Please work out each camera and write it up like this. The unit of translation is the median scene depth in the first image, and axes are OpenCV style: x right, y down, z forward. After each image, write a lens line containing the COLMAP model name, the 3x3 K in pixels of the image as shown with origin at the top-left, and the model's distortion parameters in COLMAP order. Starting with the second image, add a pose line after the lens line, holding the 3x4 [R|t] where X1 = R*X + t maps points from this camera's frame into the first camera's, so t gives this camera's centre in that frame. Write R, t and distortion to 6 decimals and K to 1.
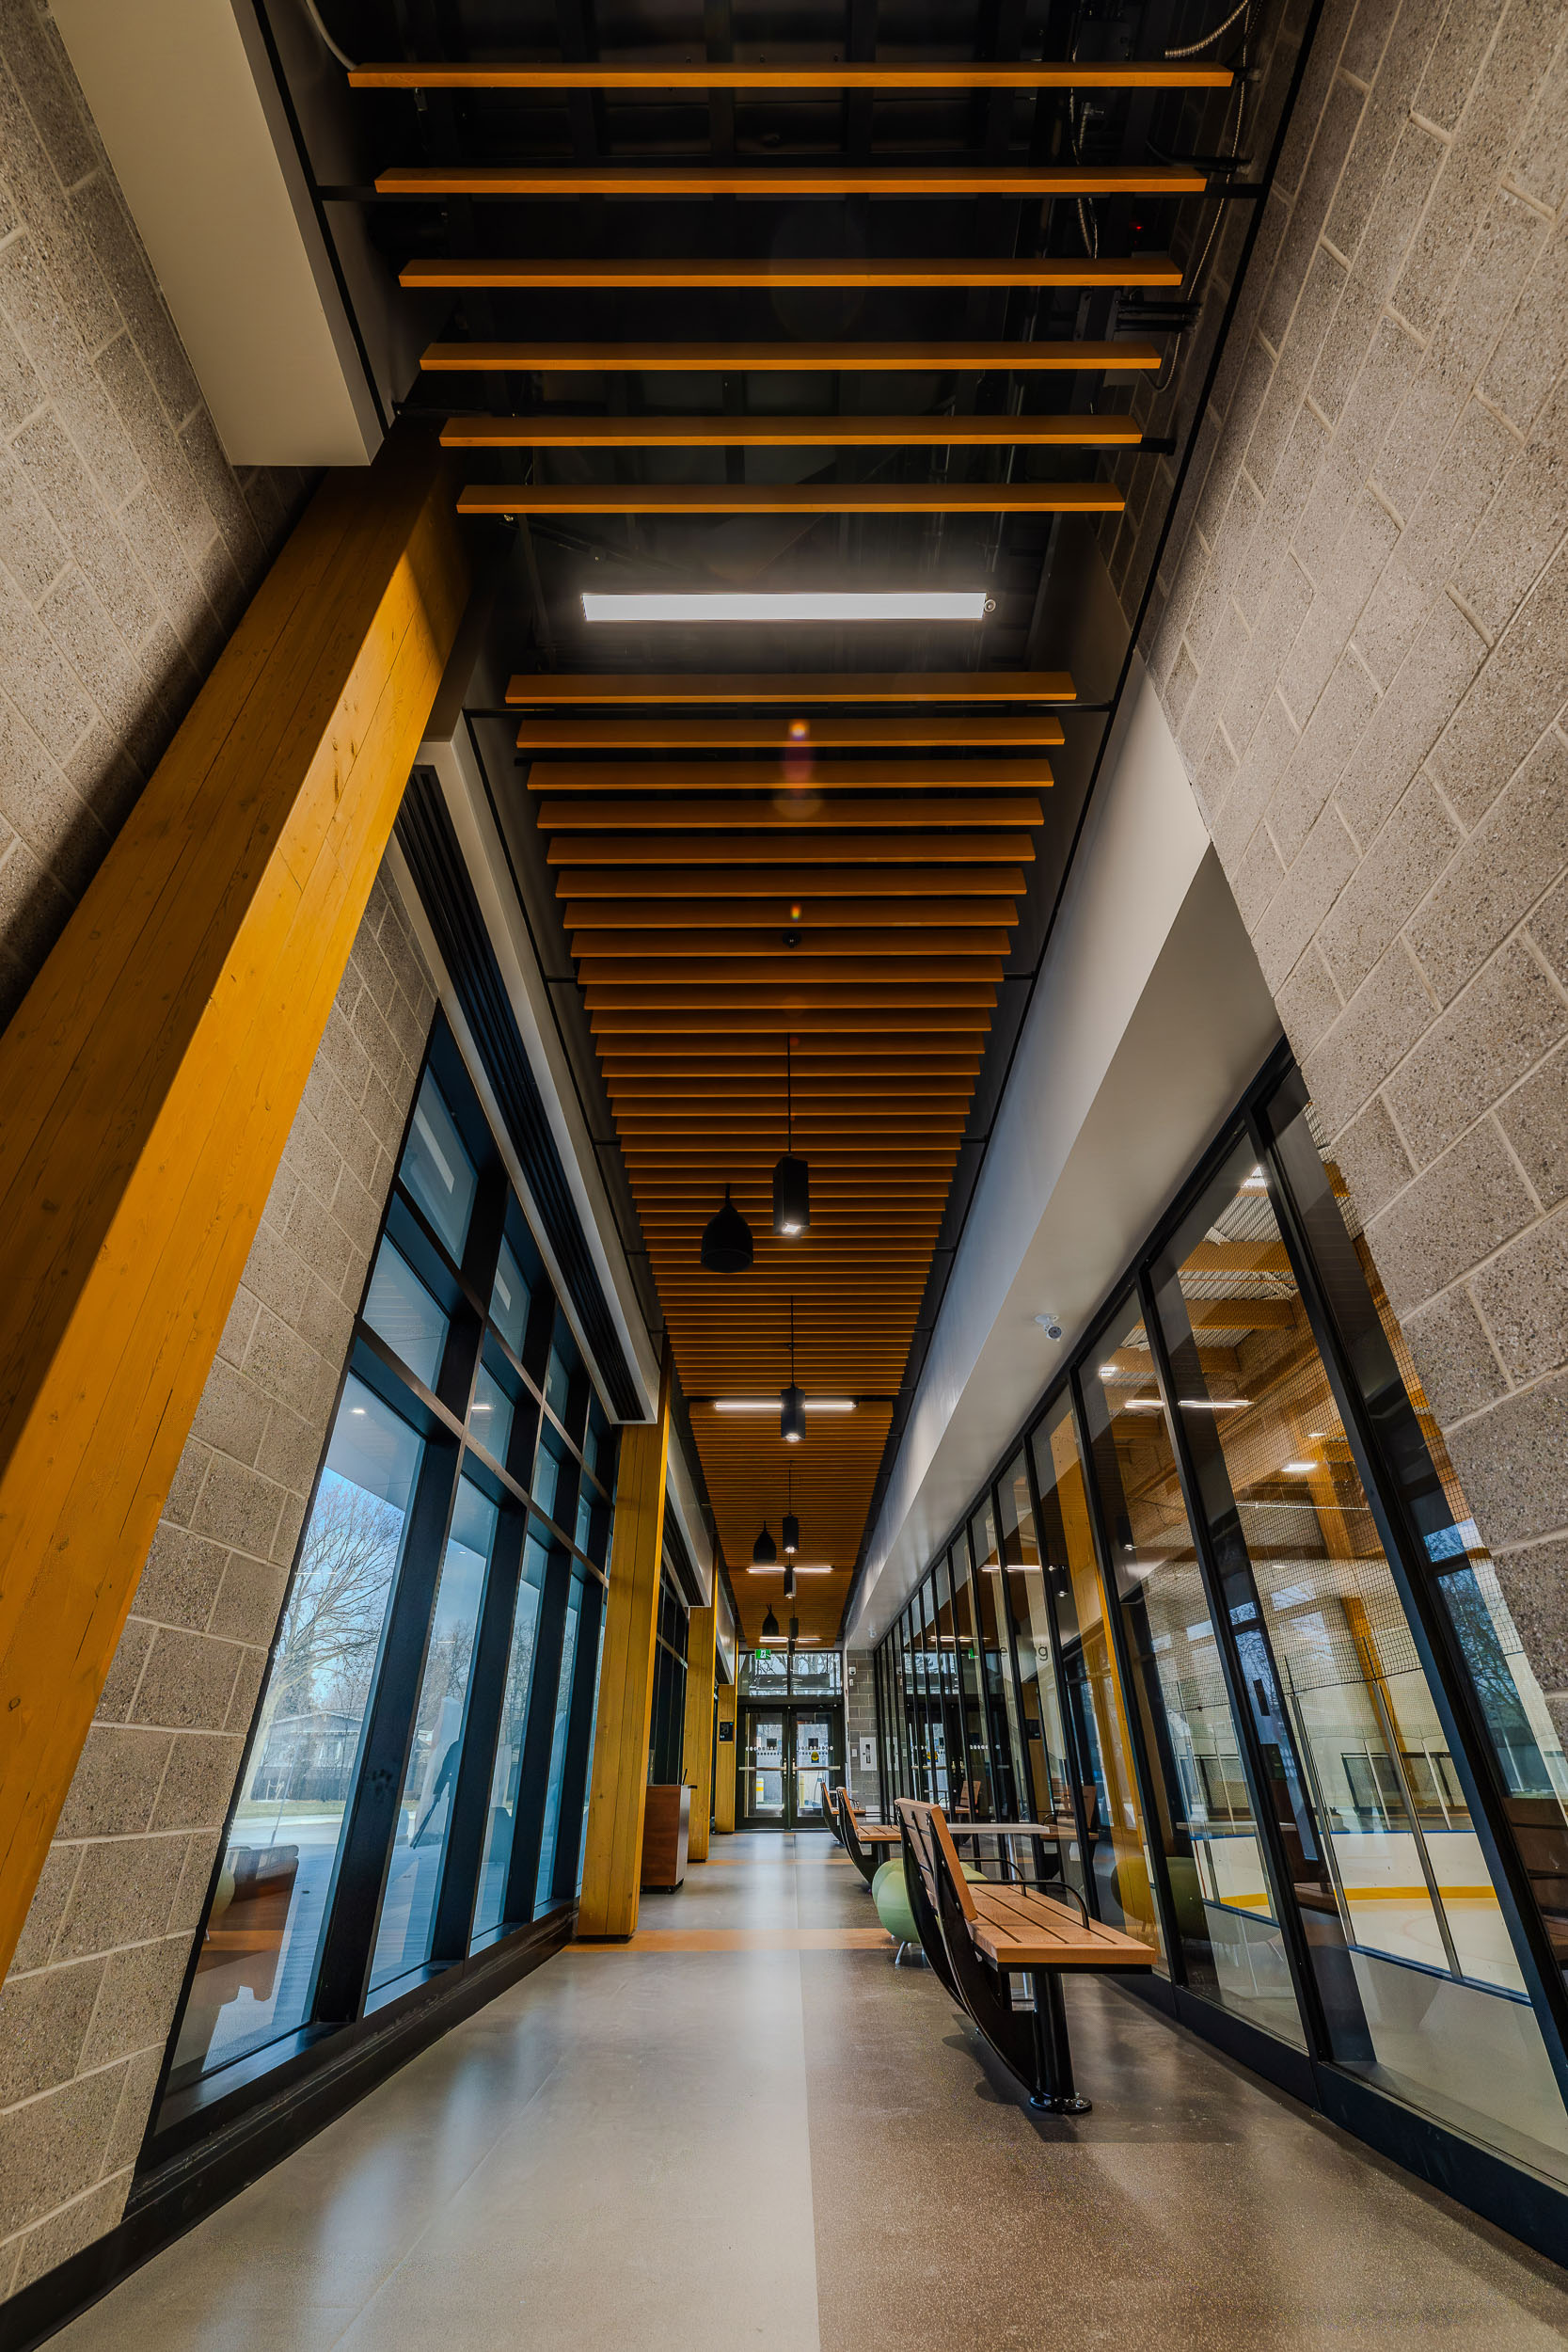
lens RADIAL K [[943.6, 0, 784.0], [0, 943.6, 1176.0], [0, 0, 1]] dist [0.000983, -0.000131]
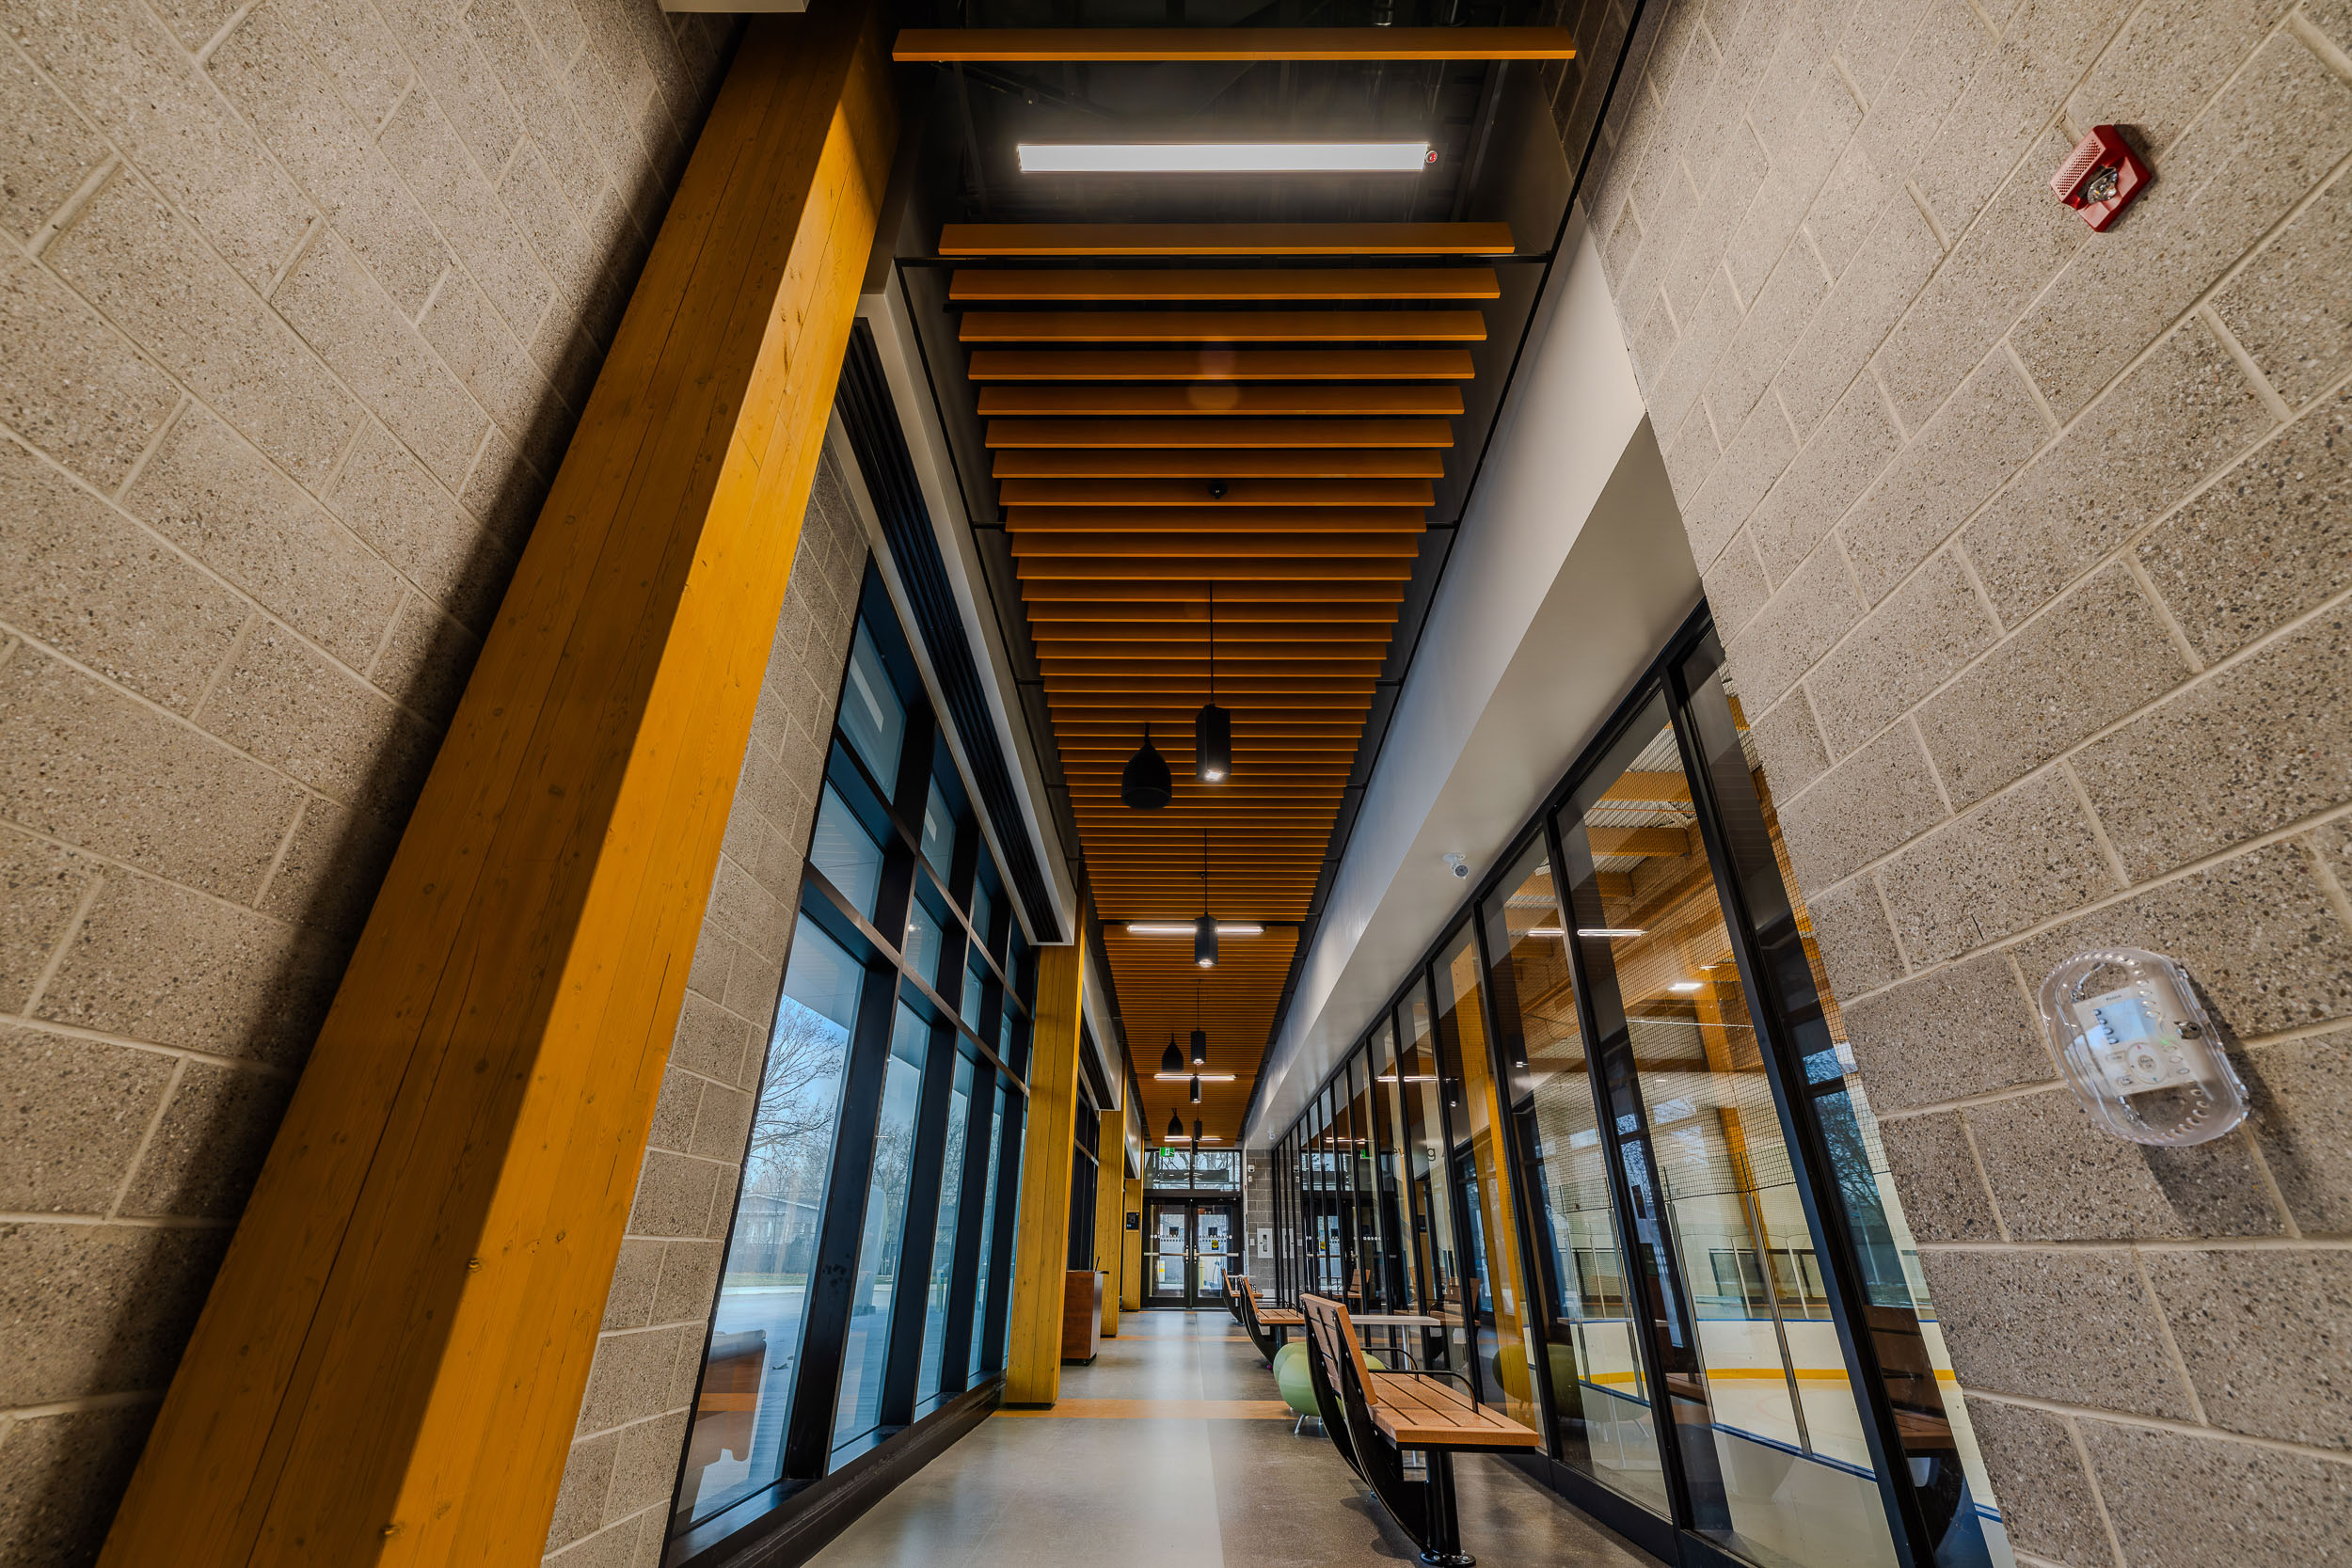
lens RADIAL K [[928.9, 0, 1176.1], [0, 928.9, 778.6], [0, 0, 1]] dist [0.000647, 0.000053]
pose [[0.999876, 0.010344, -0.011911, -0.021602], [-0.009228, 0.995883, 0.090173, -0.032357], [0.012795, -0.090052, 0.995855, -0.018591]]
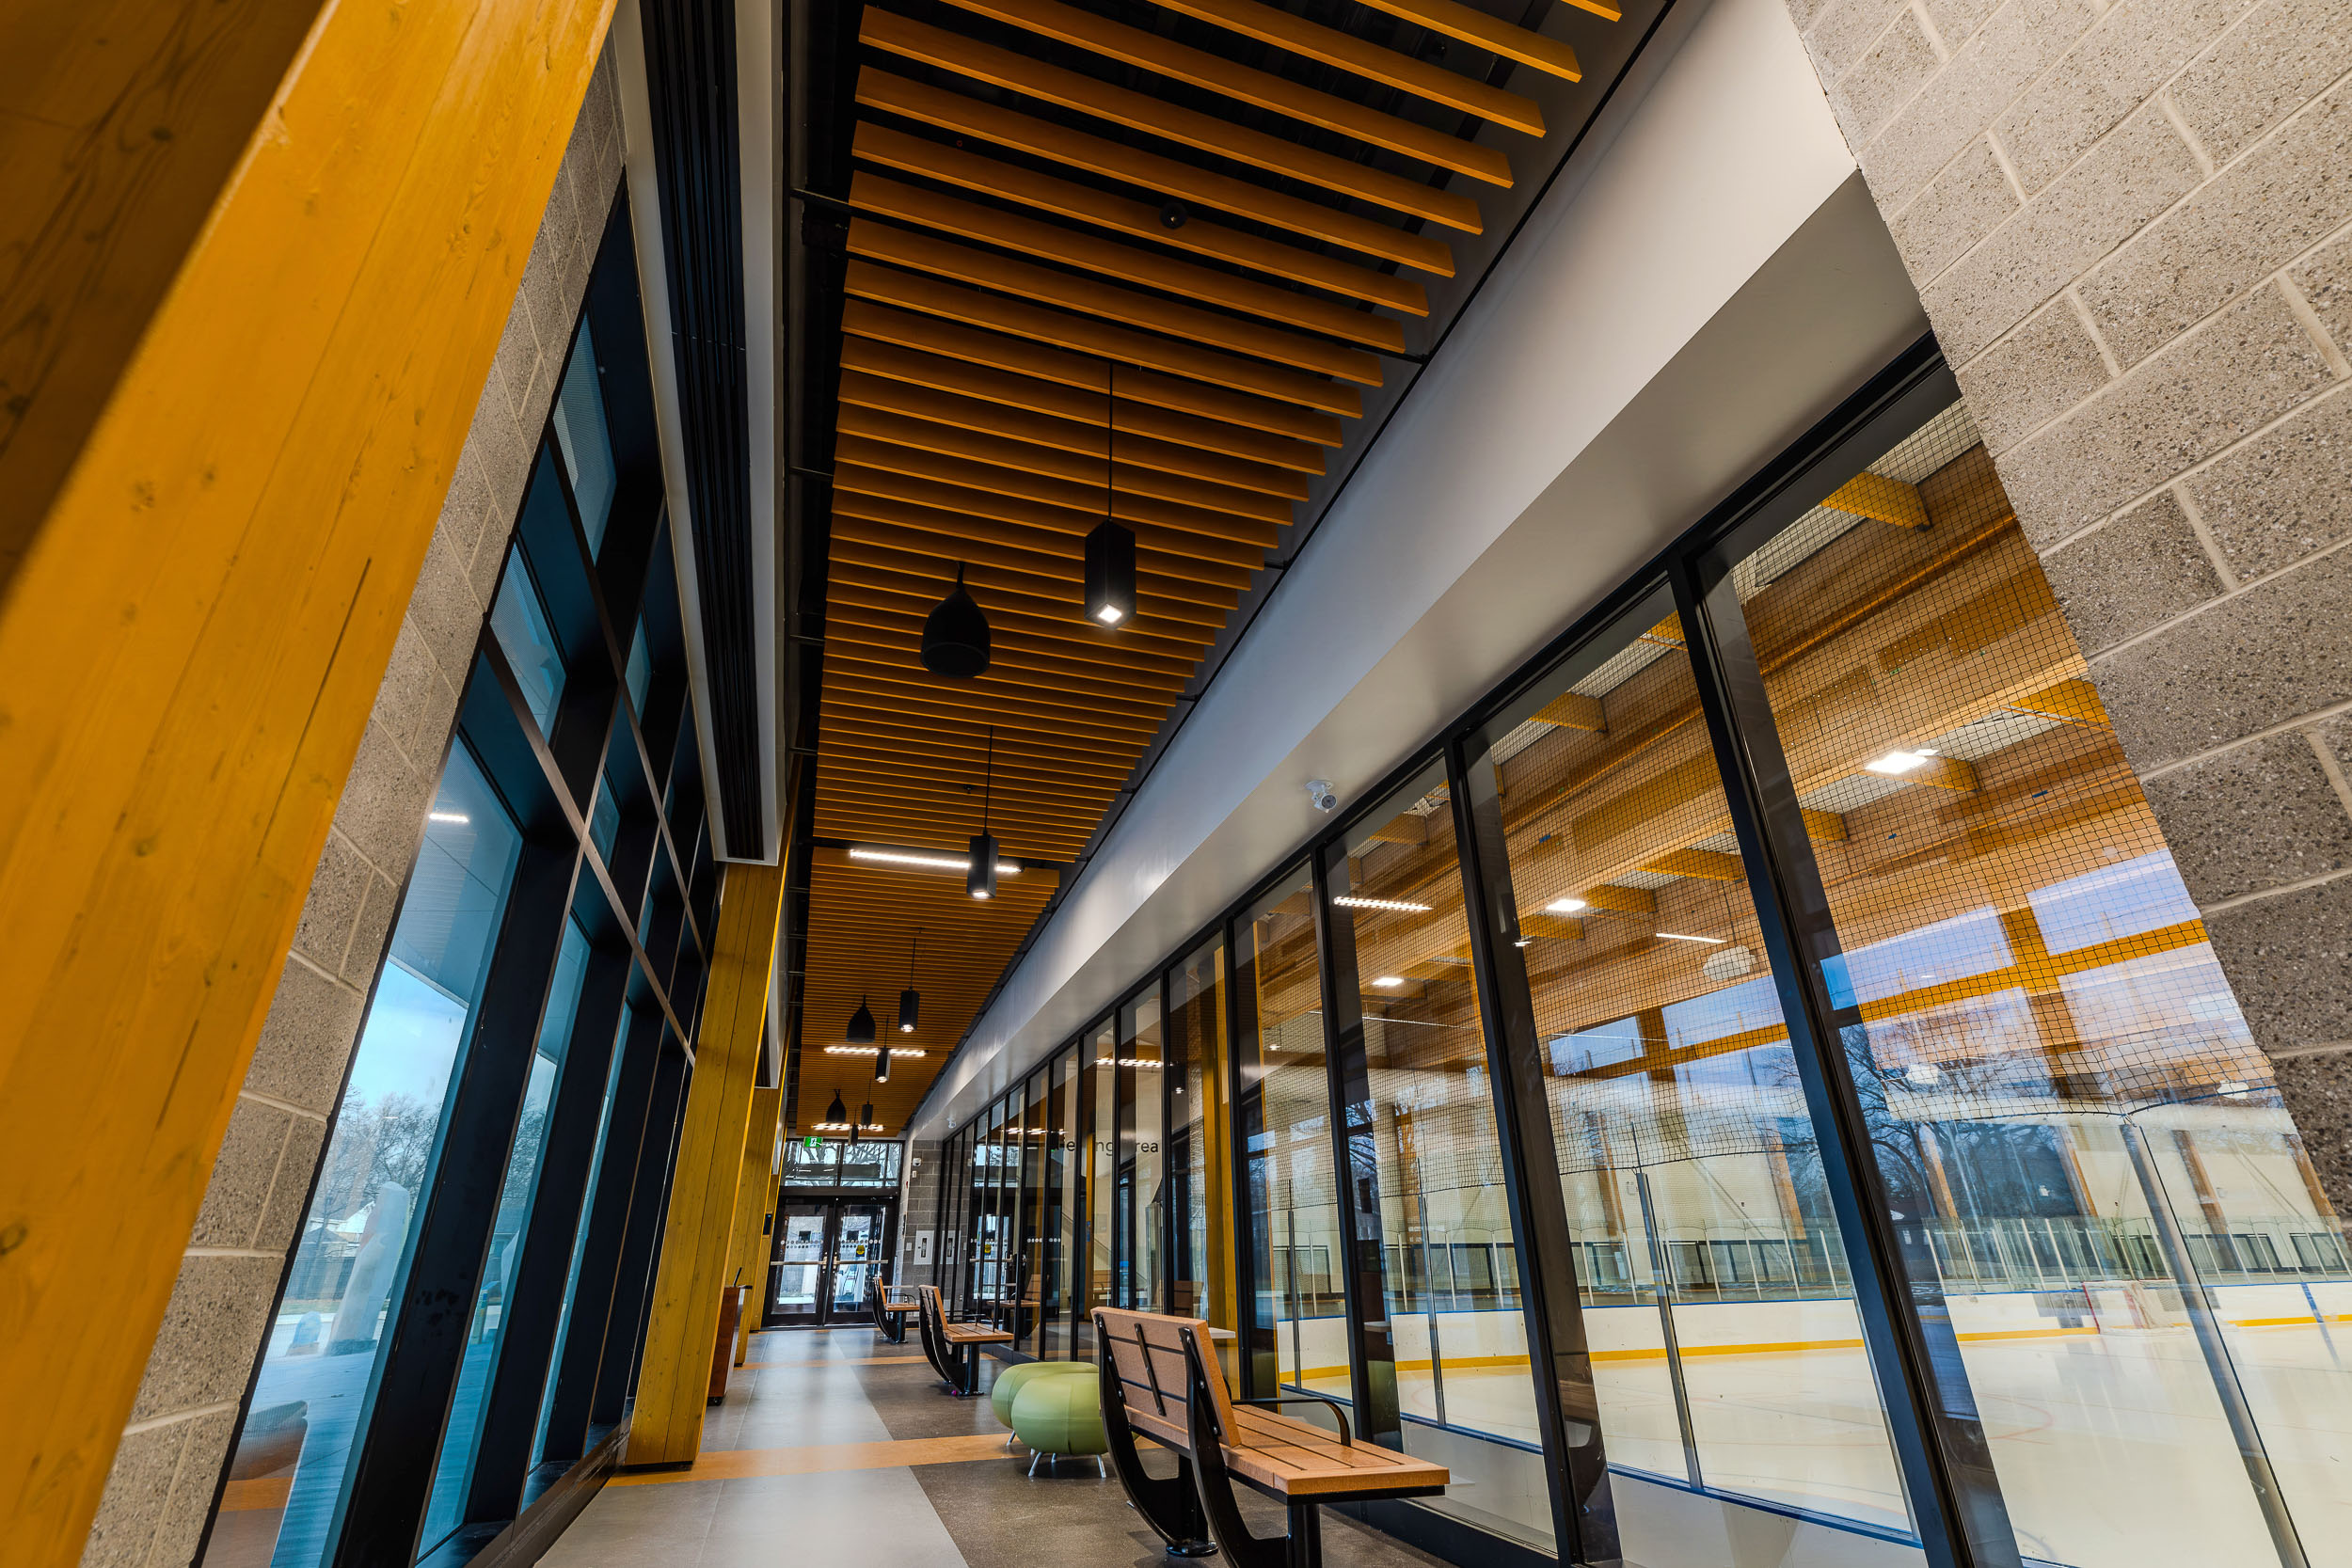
lens RADIAL K [[1044.5, 0, 1165.1], [0, 1044.5, 777.7], [0, 0, 1]] dist [0.000534, 0.000046]
pose [[0.949534, 0.125973, 0.287255, -0.174767], [-0.161964, 0.981185, 0.105091, 0.089065], [-0.268611, -0.146313, 0.952072, 0.172393]]
